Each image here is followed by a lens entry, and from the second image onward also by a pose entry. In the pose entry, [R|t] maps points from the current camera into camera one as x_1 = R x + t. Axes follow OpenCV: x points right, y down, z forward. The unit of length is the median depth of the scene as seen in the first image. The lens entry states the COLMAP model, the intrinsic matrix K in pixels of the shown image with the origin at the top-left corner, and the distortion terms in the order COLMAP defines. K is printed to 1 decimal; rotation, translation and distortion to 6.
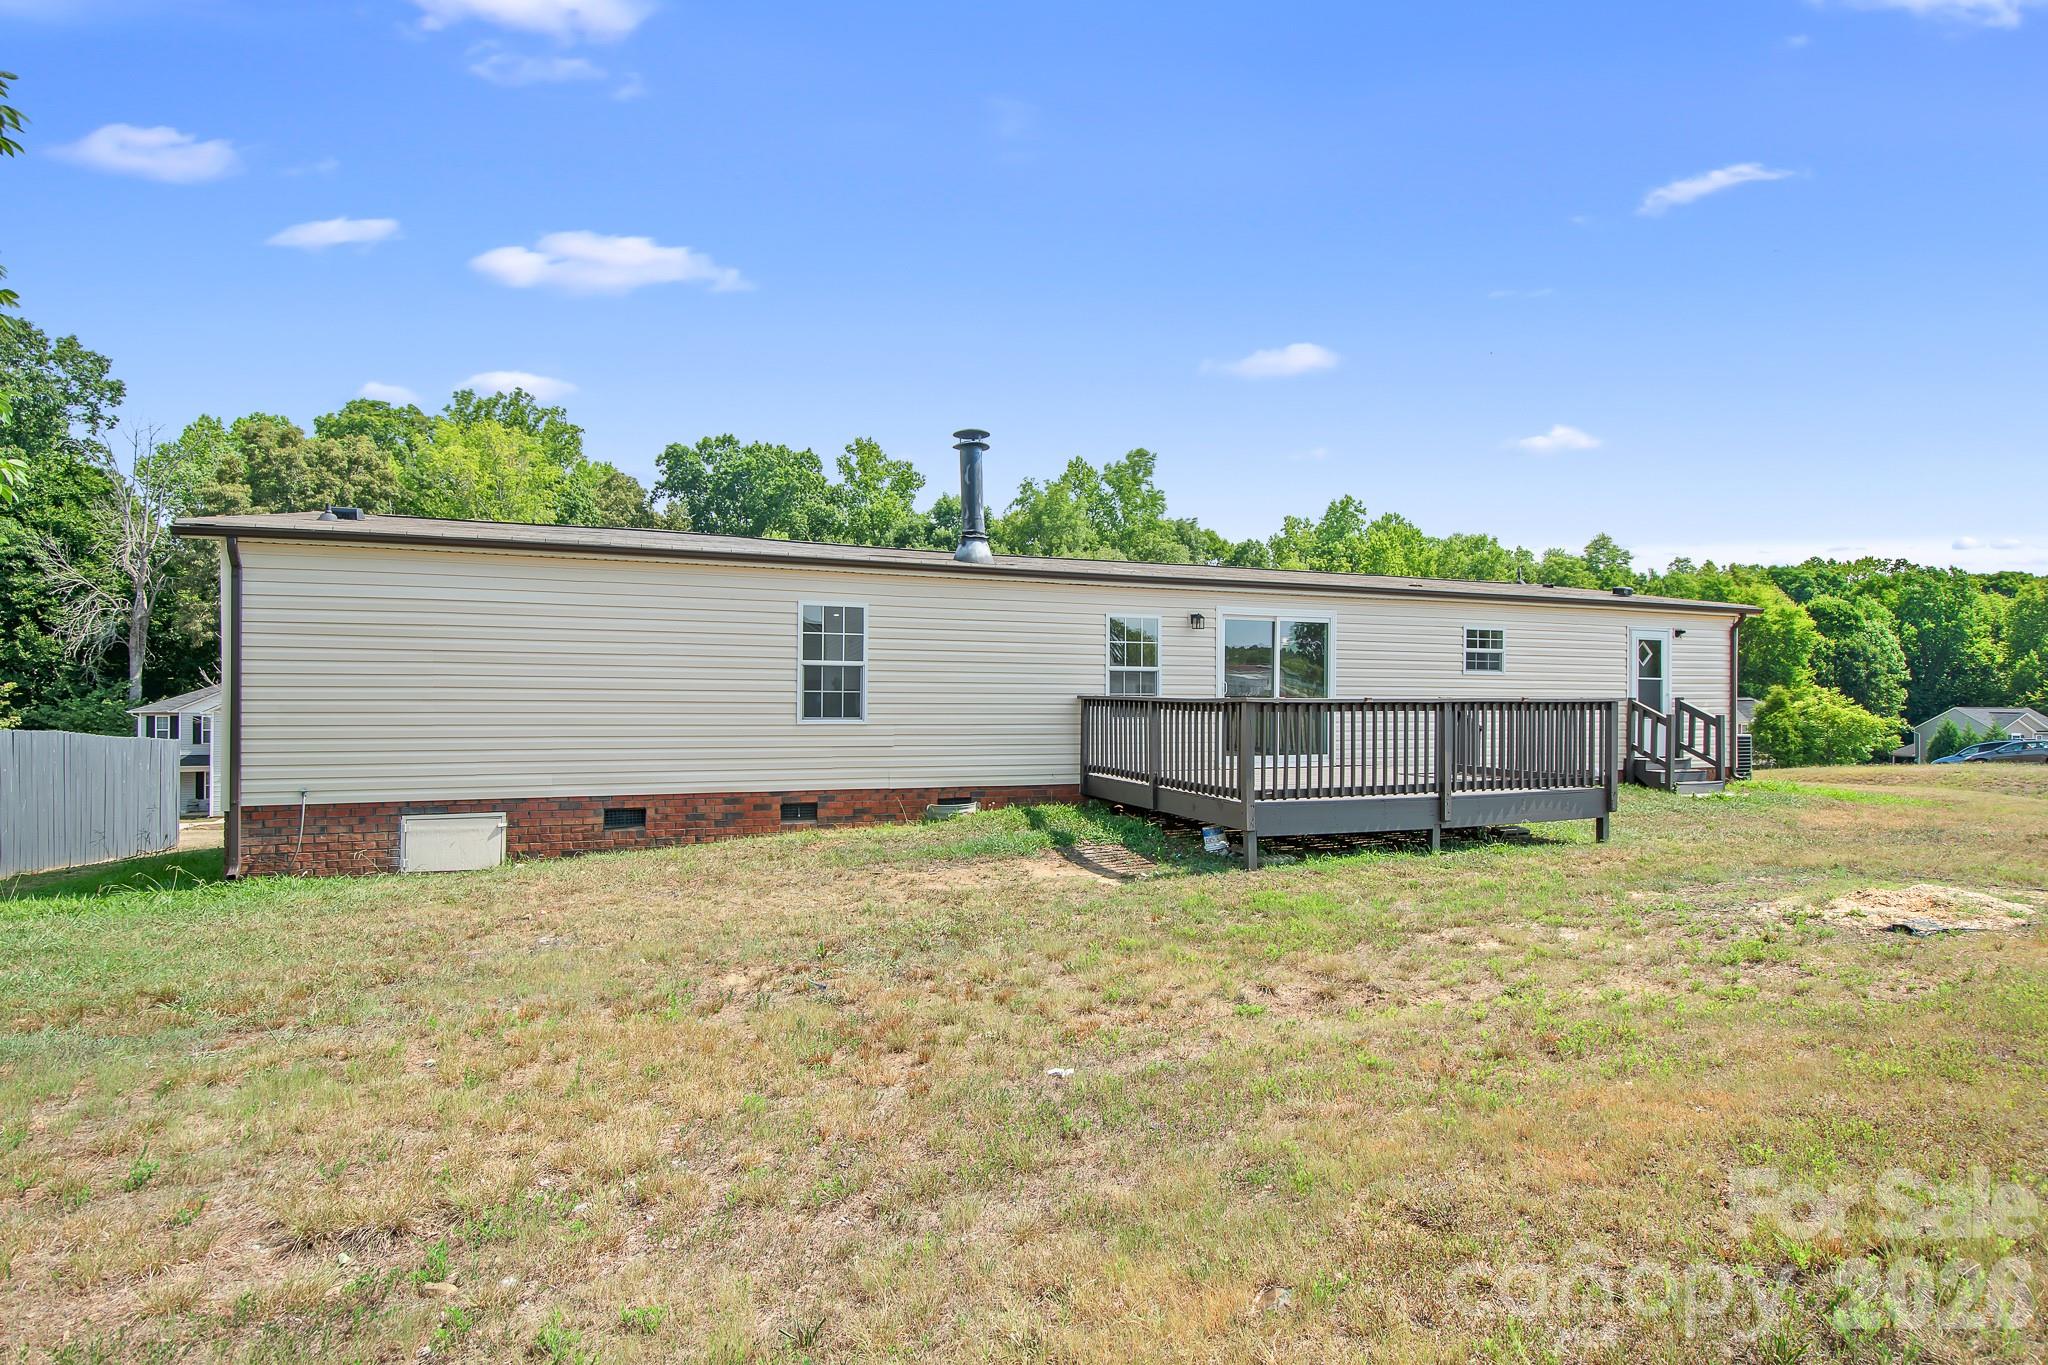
lens RADIAL K [[984.1, 0, 1024.0], [0, 984.1, 682.5], [0, 0, 1]] dist [0.008651, -0.000575]
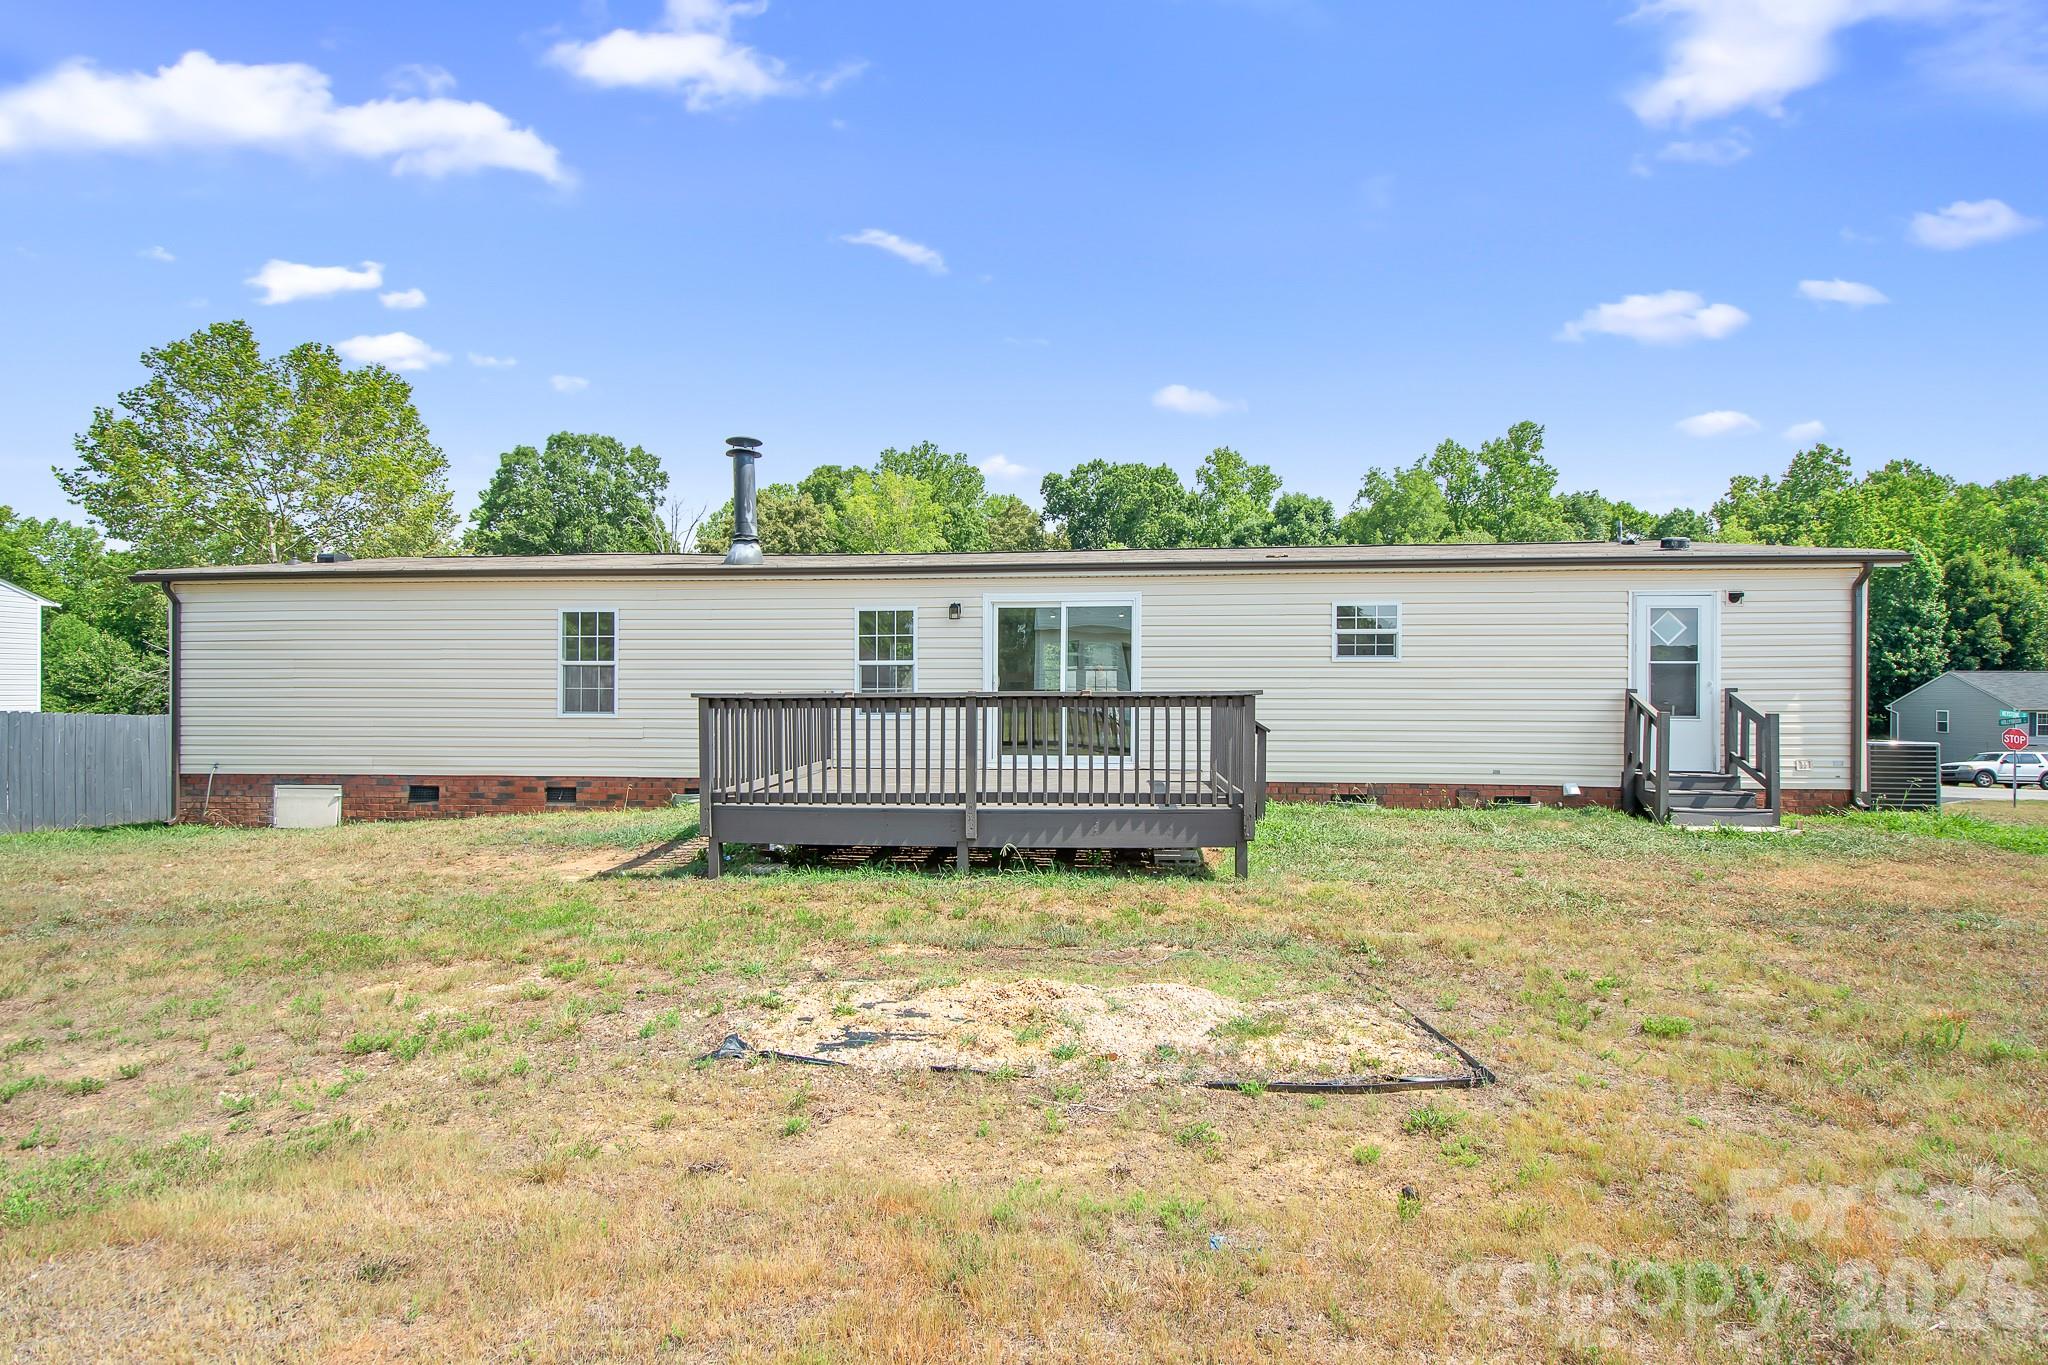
lens RADIAL K [[908.8, 0, 1028.1], [0, 908.8, 686.9], [0, 0, 1]] dist [0.012330, -0.000251]
pose [[0.903310, -0.007694, -0.428919, 0.571546], [0.011214, 0.999921, 0.005681, 0.005653], [0.428841, -0.009942, 0.903325, 0.228707]]
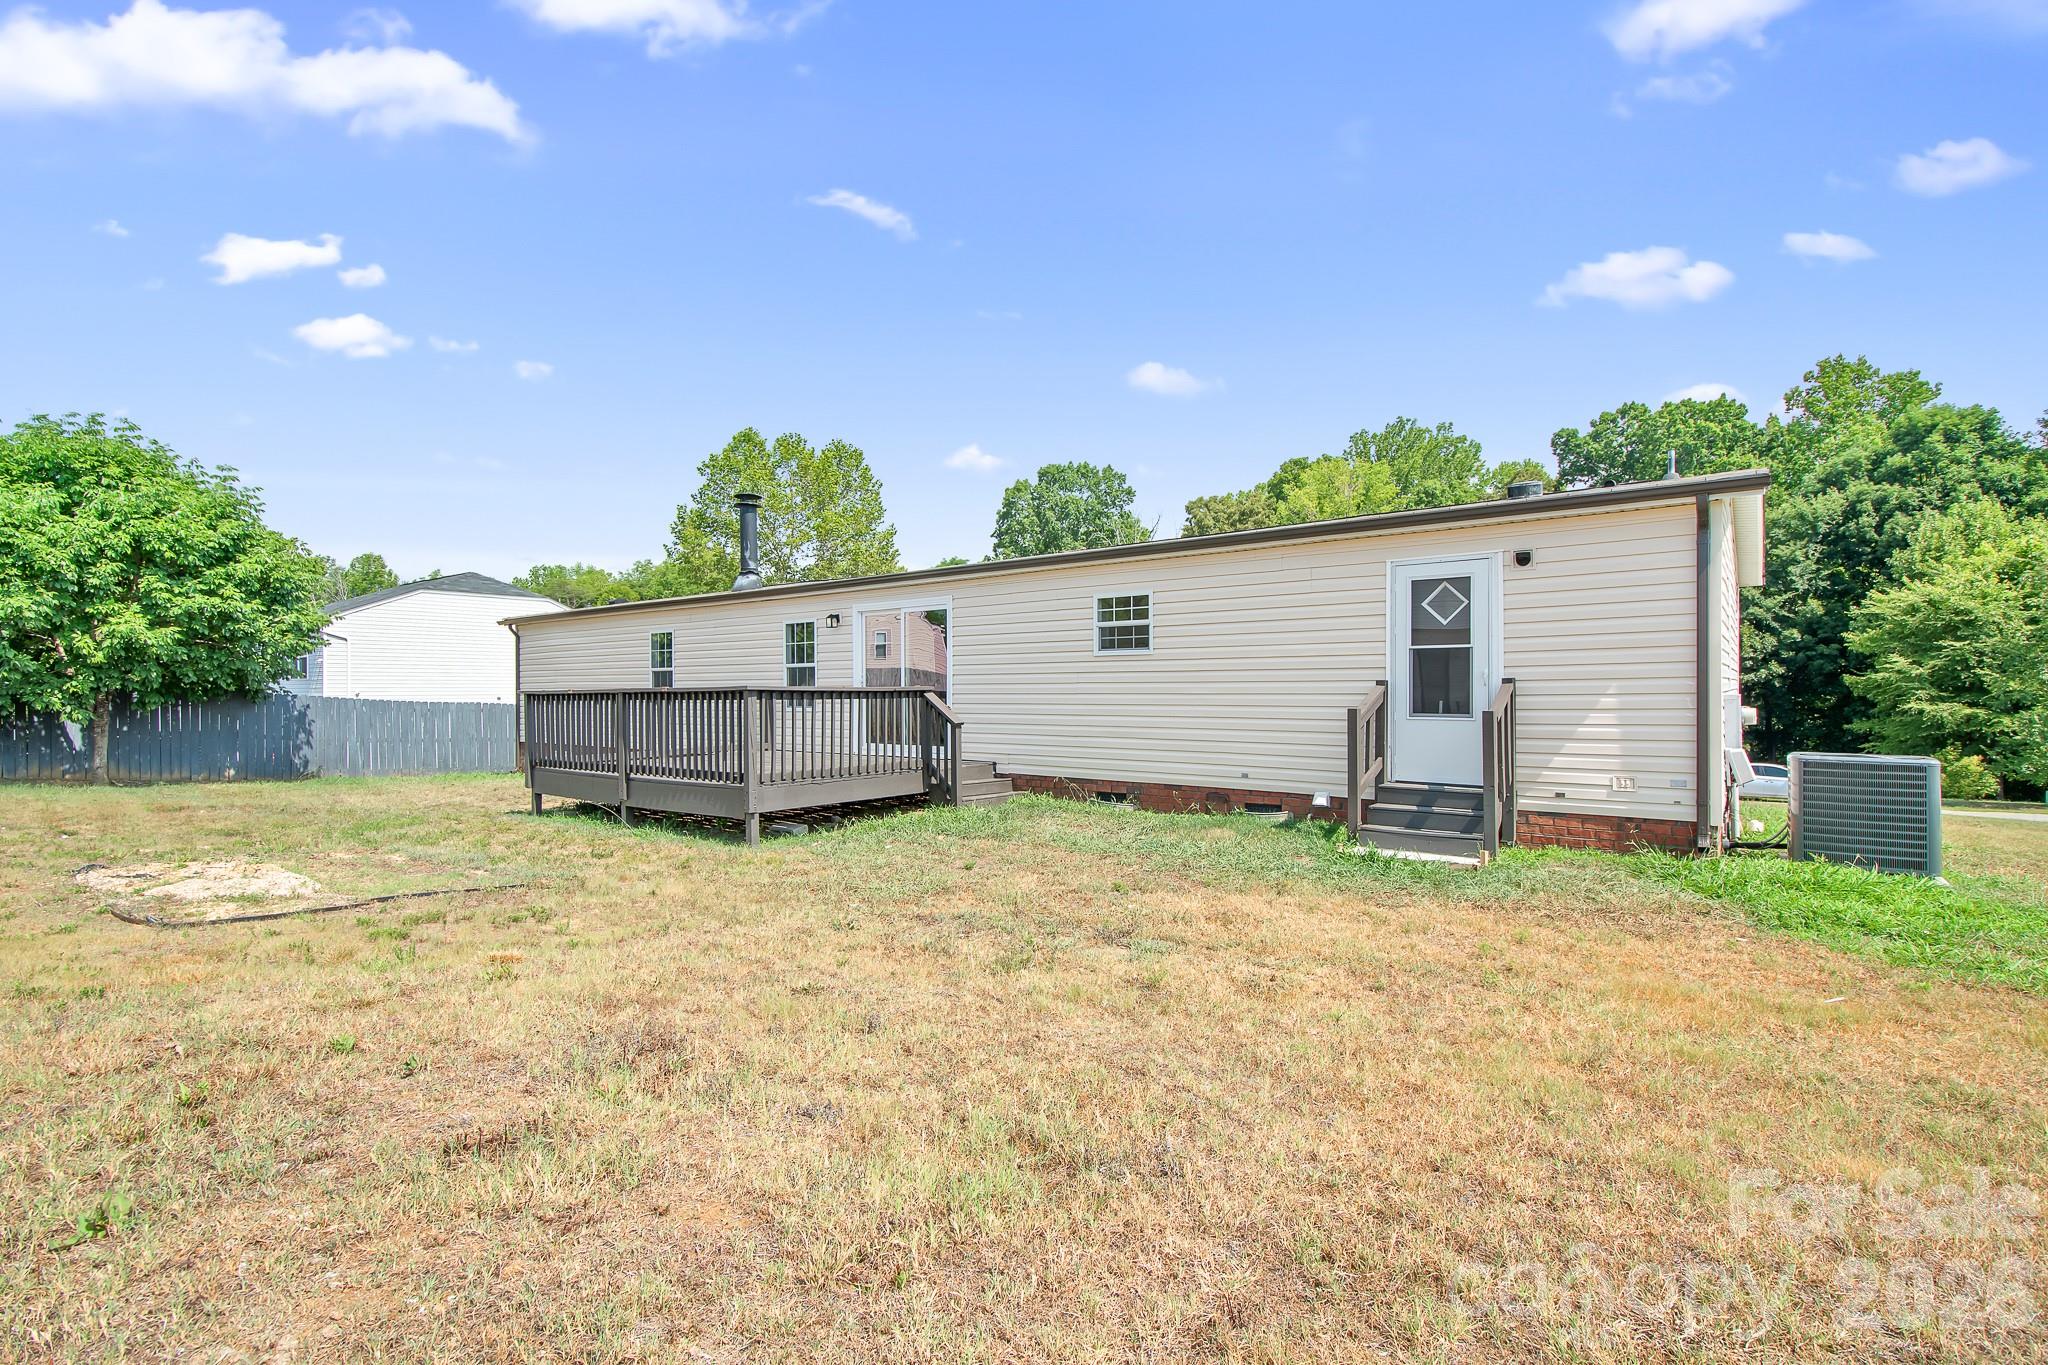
lens RADIAL K [[928.7, 0, 1036.5], [0, 928.7, 686.1], [0, 0, 1]] dist [0.013673, 0.000111]
pose [[0.530827, -0.012966, -0.847381, 1.114381], [0.018762, 0.999818, -0.003545, 0.018919], [0.847272, -0.014016, 0.530974, 0.595004]]
